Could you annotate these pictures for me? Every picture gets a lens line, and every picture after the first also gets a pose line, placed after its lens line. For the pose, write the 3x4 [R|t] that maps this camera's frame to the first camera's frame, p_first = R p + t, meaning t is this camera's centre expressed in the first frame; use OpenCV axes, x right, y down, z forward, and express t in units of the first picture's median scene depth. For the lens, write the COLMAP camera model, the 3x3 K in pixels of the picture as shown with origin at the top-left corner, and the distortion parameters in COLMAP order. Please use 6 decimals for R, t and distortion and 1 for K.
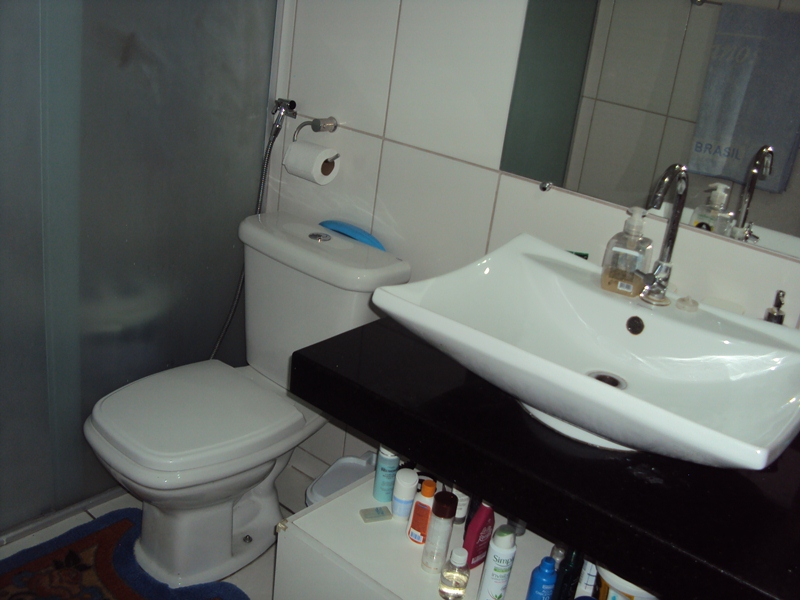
lens RADIAL K [[825.0, 0, 400.0], [0, 825.0, 300.0], [0, 0, 1]] dist [-0.208610, 0.218365]
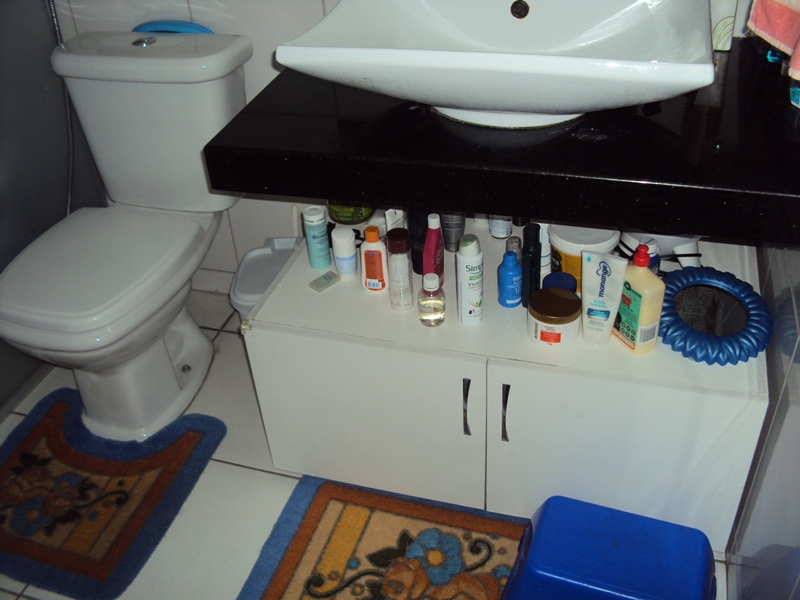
lens RADIAL K [[825.0, 0, 400.0], [0, 825.0, 300.0], [0, 0, 1]] dist [-0.208610, 0.218365]
pose [[0.905940, -0.373780, 0.198900, -0.131536], [0.309661, 0.905284, 0.290811, 0.015865], [-0.288760, -0.201866, 0.935878, 0.019599]]
